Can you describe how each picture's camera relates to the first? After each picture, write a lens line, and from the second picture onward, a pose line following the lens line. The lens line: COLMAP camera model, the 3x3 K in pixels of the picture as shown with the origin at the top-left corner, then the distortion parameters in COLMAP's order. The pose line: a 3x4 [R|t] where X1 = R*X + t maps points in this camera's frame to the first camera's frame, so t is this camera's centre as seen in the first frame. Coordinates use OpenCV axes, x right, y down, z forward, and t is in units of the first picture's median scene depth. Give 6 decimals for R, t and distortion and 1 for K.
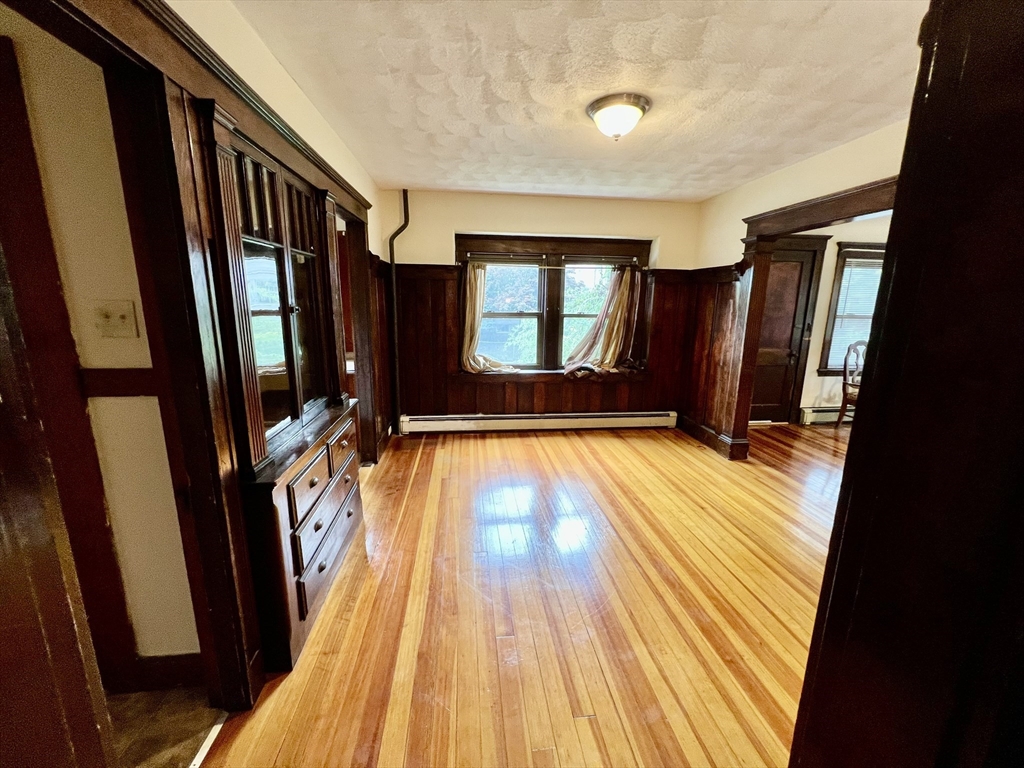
lens RADIAL K [[410.4, 0, 510.6], [0, 410.4, 383.8], [0, 0, 1]] dist [-0.001847, 0.000163]
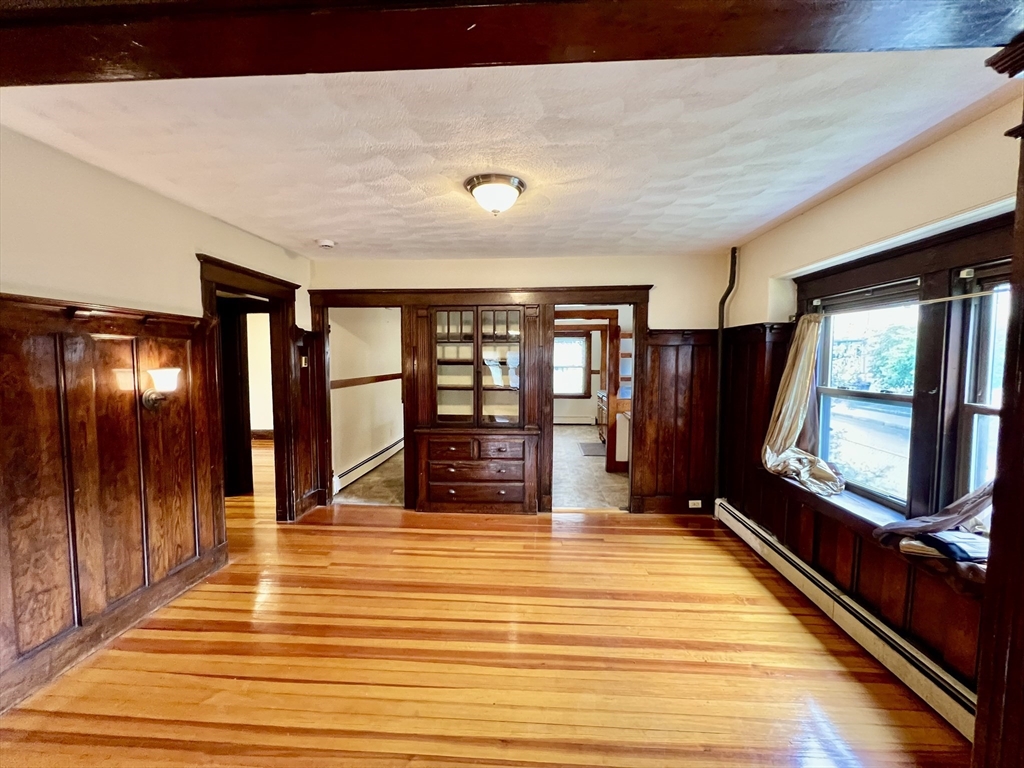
lens RADIAL K [[410.4, 0, 510.6], [0, 410.4, 383.8], [0, 0, 1]] dist [-0.001847, 0.000163]
pose [[-0.173860, 0.051009, -0.983448, 0.653209], [-0.199557, 0.976113, 0.085908, -0.143922], [0.964339, 0.211190, -0.159528, 0.659169]]
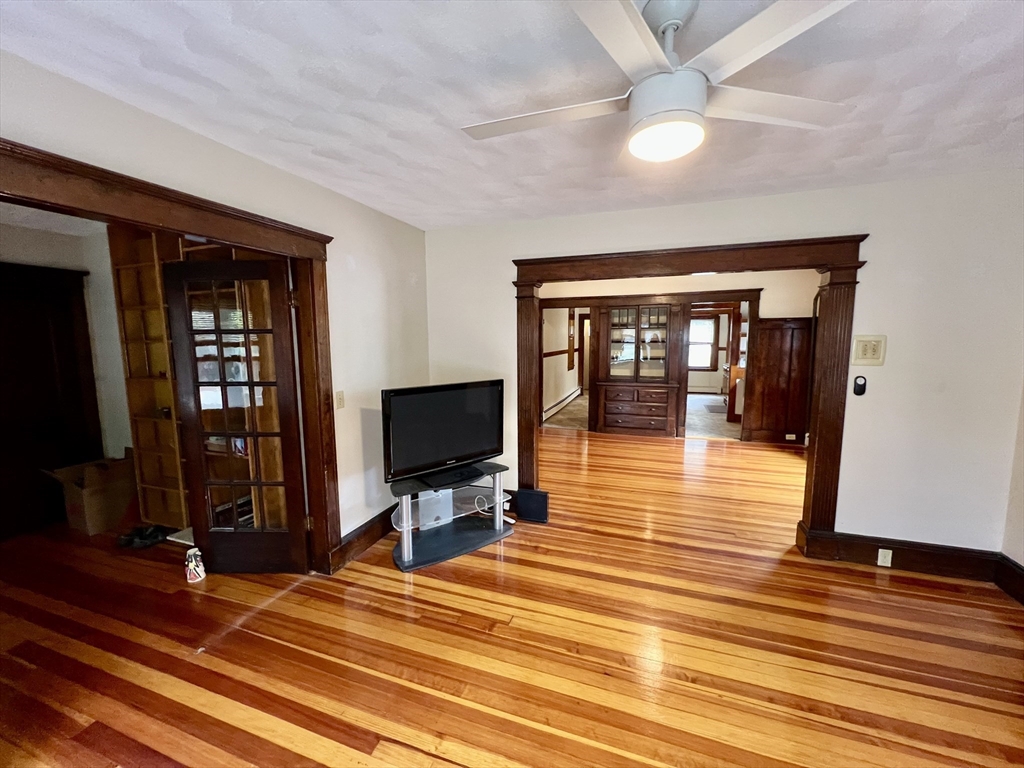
lens RADIAL K [[410.4, 0, 510.6], [0, 410.4, 383.8], [0, 0, 1]] dist [-0.001847, 0.000163]
pose [[-0.439881, 0.093449, -0.893181, 1.262797], [-0.176227, 0.966252, 0.187884, -0.145498], [0.880595, 0.240049, -0.408568, 0.665197]]
